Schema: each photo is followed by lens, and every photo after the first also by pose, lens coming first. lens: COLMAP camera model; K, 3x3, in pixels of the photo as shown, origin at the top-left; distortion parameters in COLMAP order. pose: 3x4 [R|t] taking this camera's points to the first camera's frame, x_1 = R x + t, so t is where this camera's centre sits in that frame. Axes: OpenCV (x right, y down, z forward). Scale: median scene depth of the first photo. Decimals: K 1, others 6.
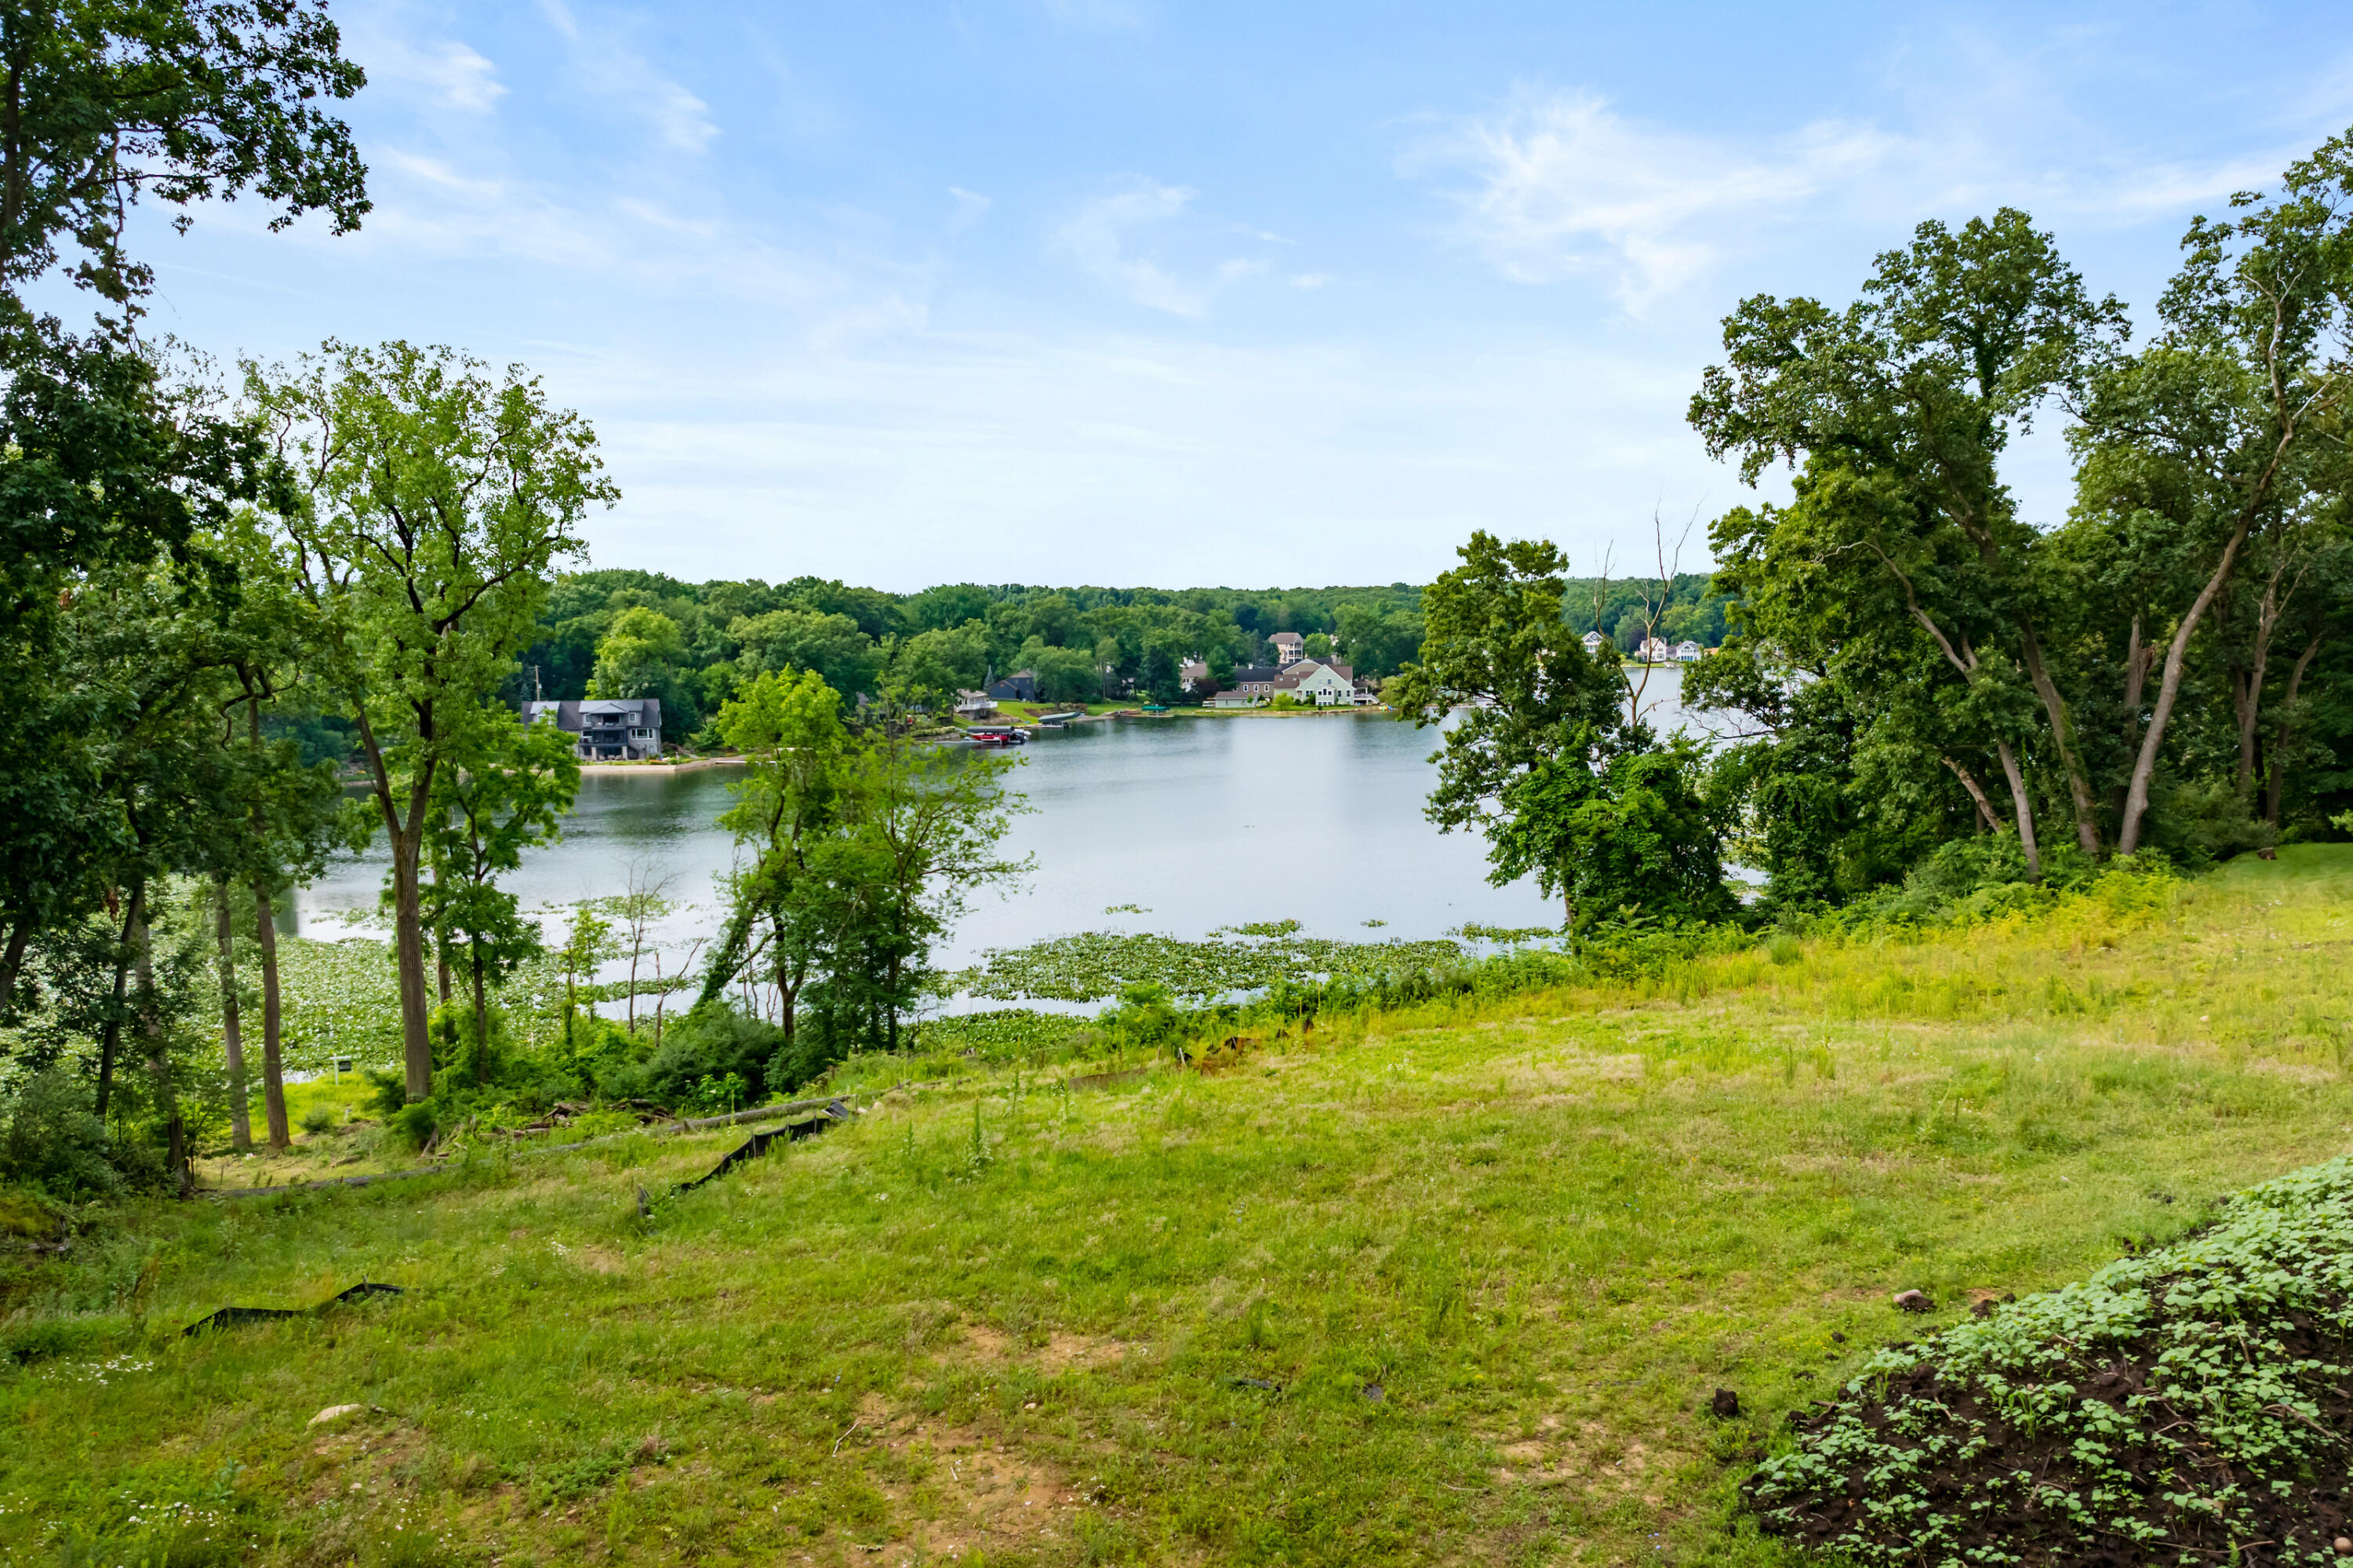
lens RADIAL K [[1959.2, 0, 1178.3], [0, 1959.2, 829.1], [0, 0, 1]] dist [-0.011070, -0.004321]
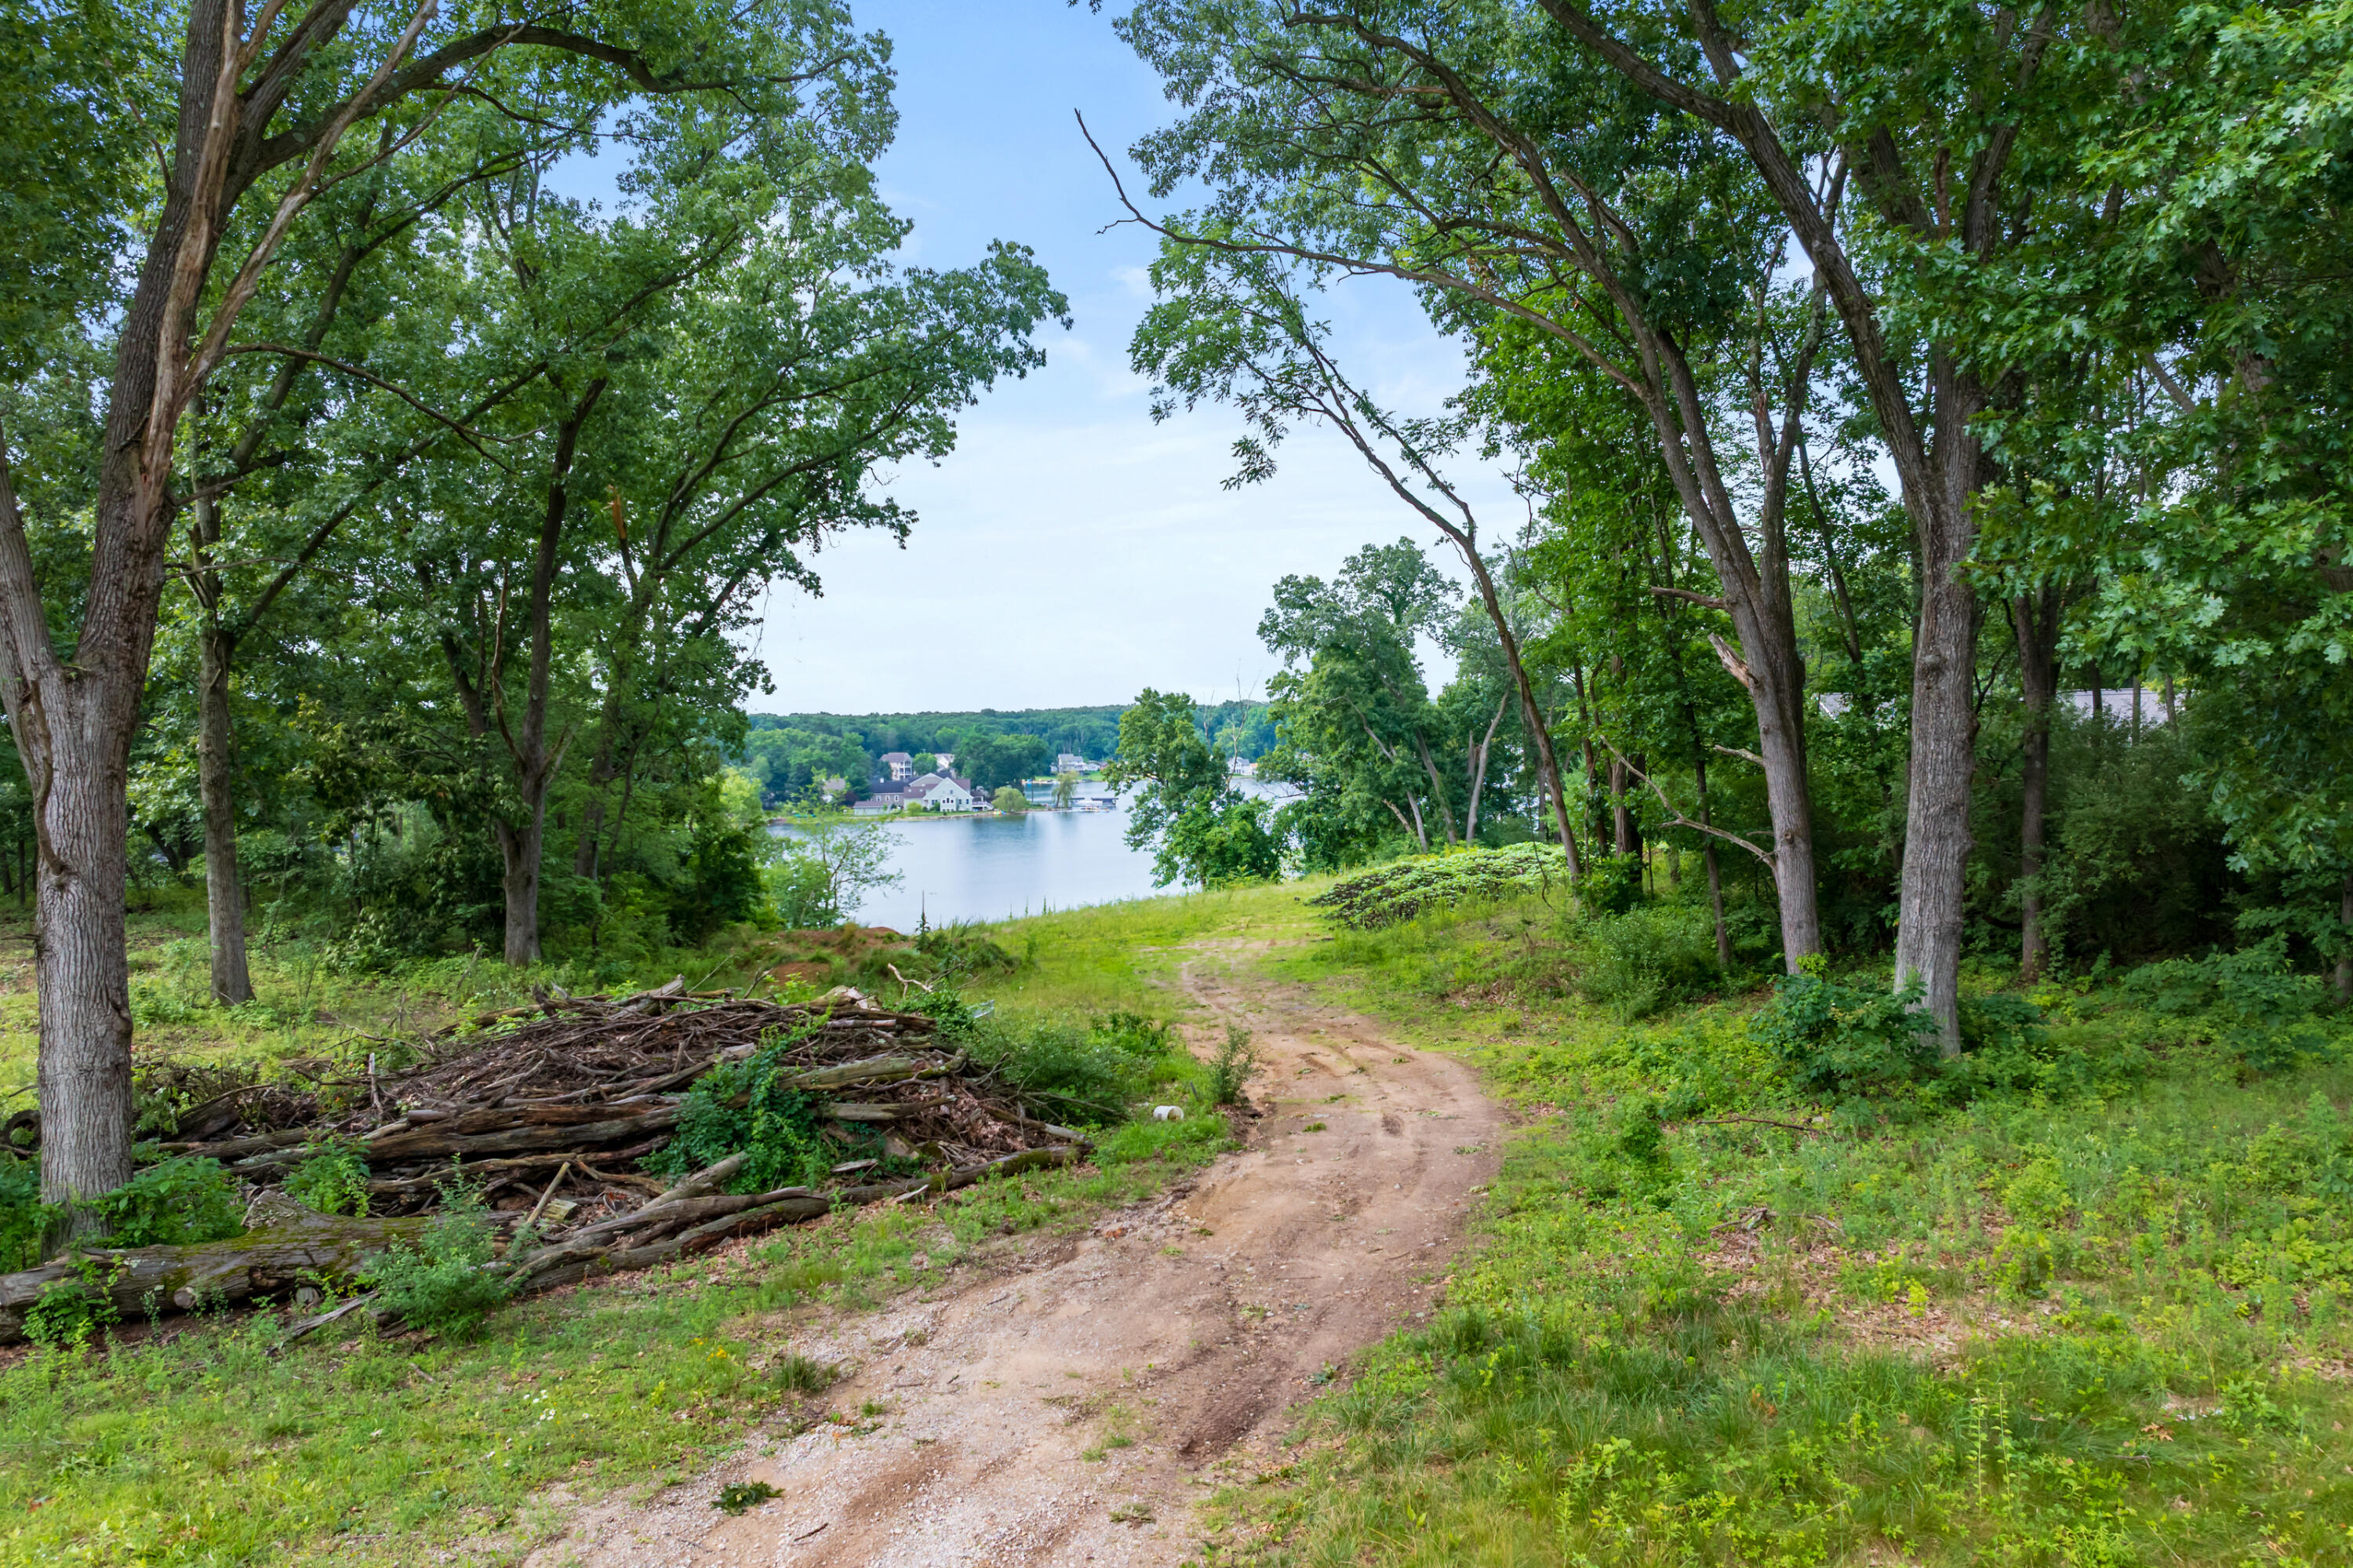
lens RADIAL K [[1639.3, 0, 1176.5], [0, 1639.3, 784.0], [0, 0, 1]] dist [0.000788, 0.000002]
pose [[0.976931, -0.011453, 0.213250, -0.168615], [0.028440, 0.996644, -0.076763, 0.064533], [-0.211655, 0.081057, 0.973977, -0.564024]]
